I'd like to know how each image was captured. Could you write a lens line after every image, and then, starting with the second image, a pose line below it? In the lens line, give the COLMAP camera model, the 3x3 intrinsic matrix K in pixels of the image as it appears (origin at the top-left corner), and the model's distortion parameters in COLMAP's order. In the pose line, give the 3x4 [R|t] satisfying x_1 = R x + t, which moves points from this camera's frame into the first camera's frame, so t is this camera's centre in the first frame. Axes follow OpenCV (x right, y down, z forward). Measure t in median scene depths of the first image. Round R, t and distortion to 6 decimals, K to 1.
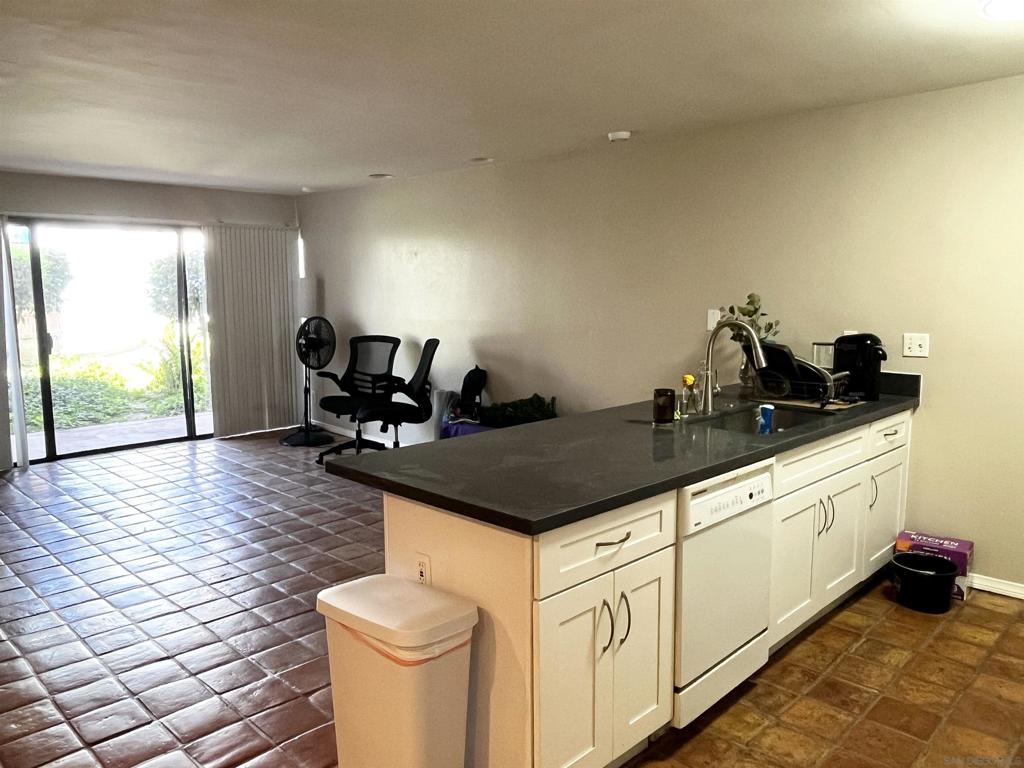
lens RADIAL K [[749.8, 0, 519.2], [0, 749.8, 375.4], [0, 0, 1]] dist [-0.000440, -0.004181]
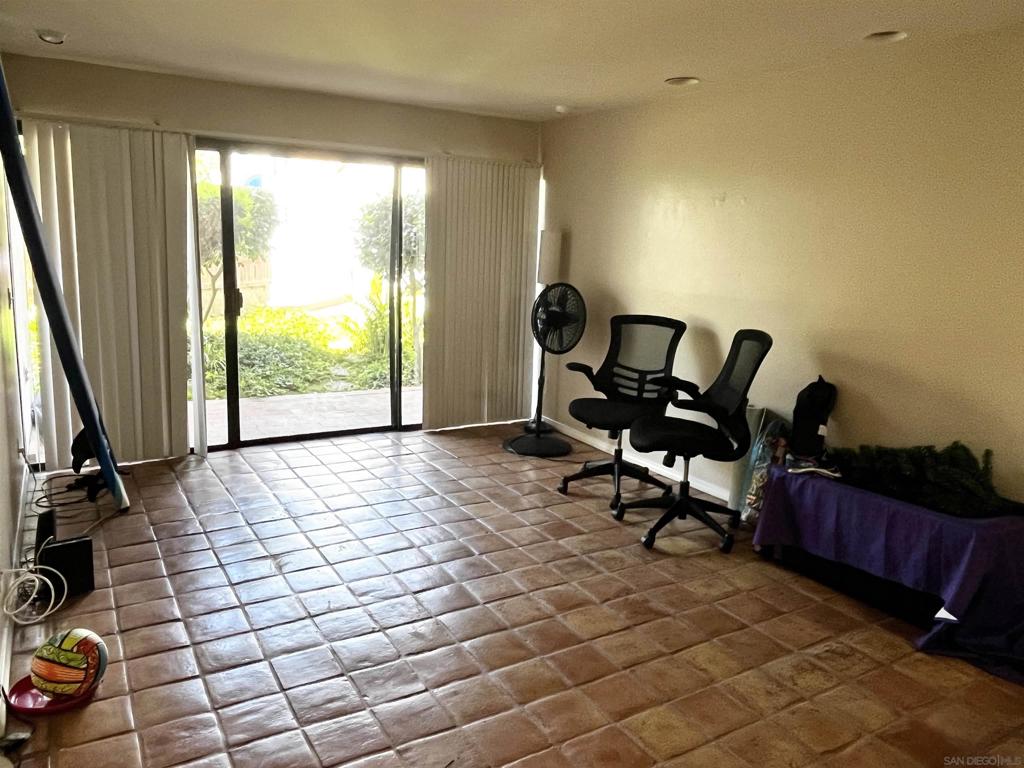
lens RADIAL K [[749.8, 0, 519.2], [0, 749.8, 375.4], [0, 0, 1]] dist [-0.000440, -0.004181]
pose [[0.968133, 0.080309, -0.237209, -0.136935], [-0.068370, 0.995964, 0.058152, -0.029820], [0.240922, -0.040081, 0.969717, 0.283886]]
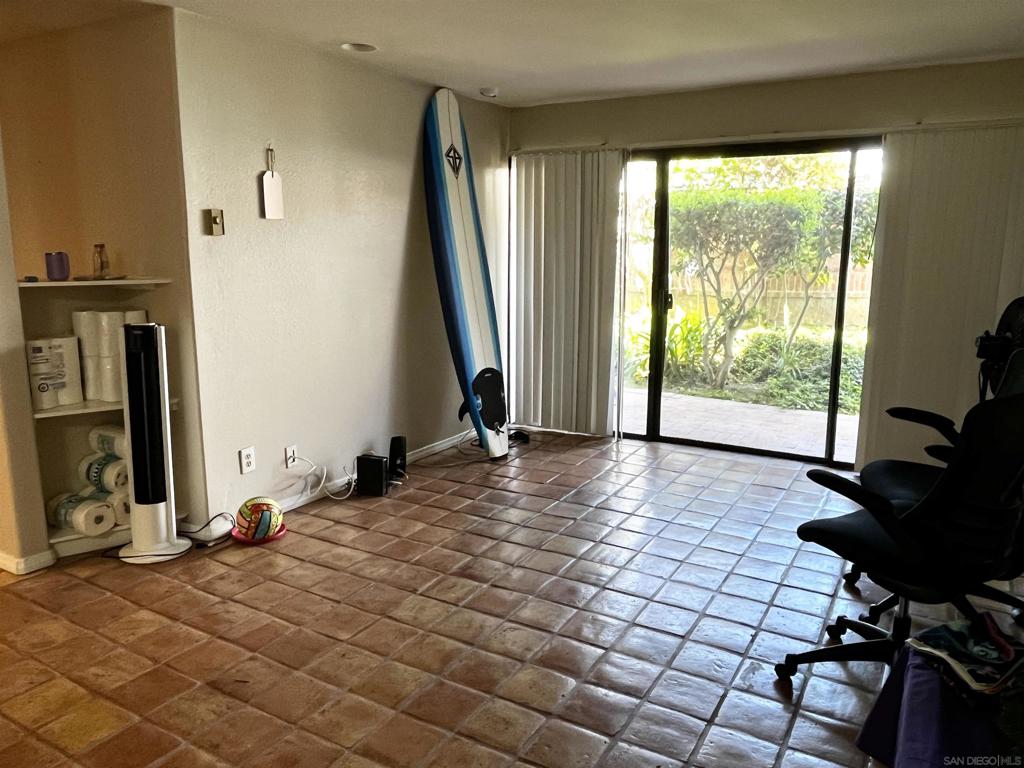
lens RADIAL K [[749.8, 0, 519.2], [0, 749.8, 375.4], [0, 0, 1]] dist [-0.000440, -0.004181]
pose [[0.250103, 0.179643, -0.951408, 0.130049], [-0.122929, 0.980576, 0.152835, -0.067032], [0.960384, 0.078731, 0.267328, 0.596345]]
